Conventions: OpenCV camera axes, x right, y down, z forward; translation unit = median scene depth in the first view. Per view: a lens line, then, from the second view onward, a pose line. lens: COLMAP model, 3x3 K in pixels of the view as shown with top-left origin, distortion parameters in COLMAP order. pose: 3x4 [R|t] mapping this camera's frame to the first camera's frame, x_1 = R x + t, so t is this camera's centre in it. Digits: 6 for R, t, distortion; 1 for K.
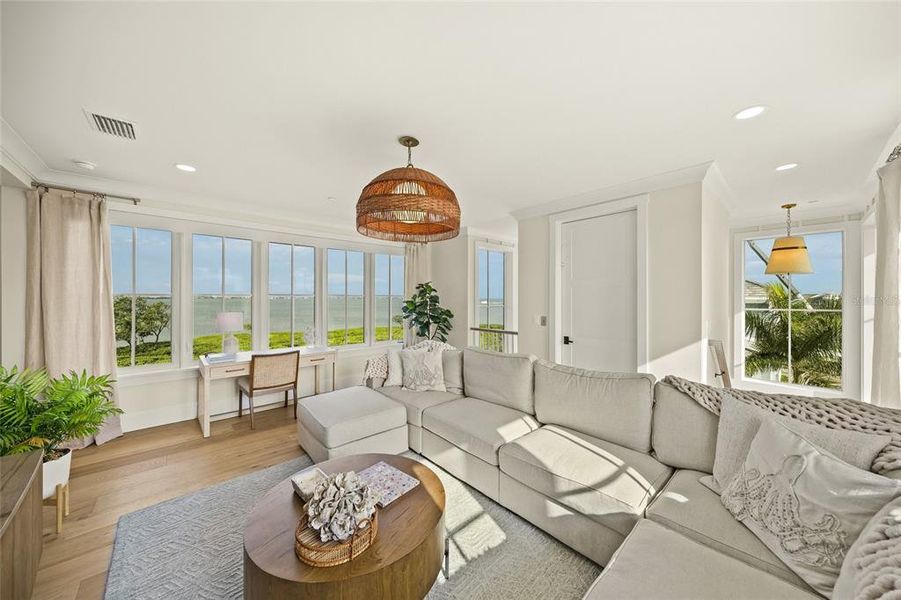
lens RADIAL K [[314.9, 0, 453.9], [0, 314.9, 305.7], [0, 0, 1]] dist [-0.000379, -0.000023]
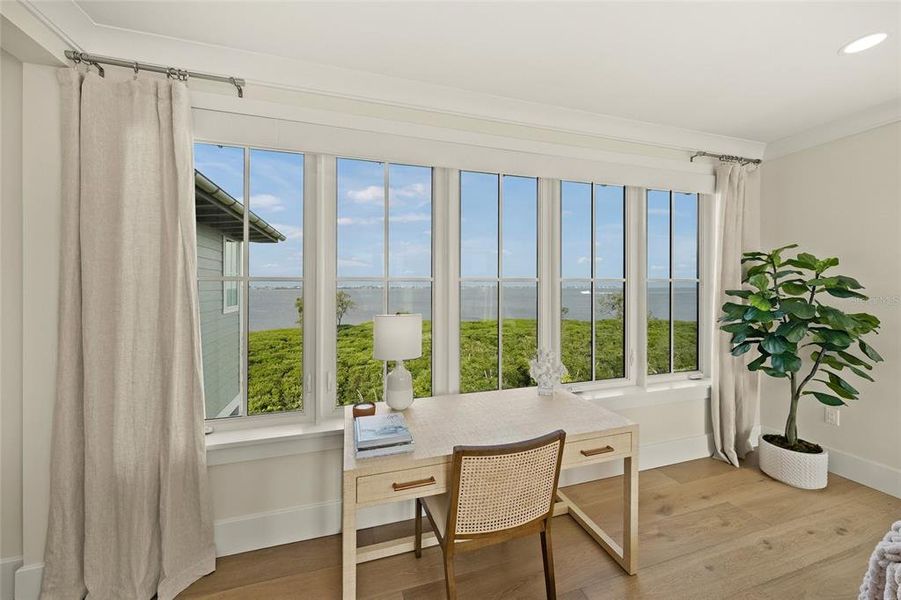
lens RADIAL K [[328.4, 0, 447.4], [0, 328.4, 295.0], [0, 0, 1]] dist [0.007674, -0.000047]
pose [[0.903420, 0.003396, -0.428744, -0.488419], [-0.003604, 0.999993, 0.000327, -0.012636], [0.428742, 0.001249, 0.903426, 0.658642]]
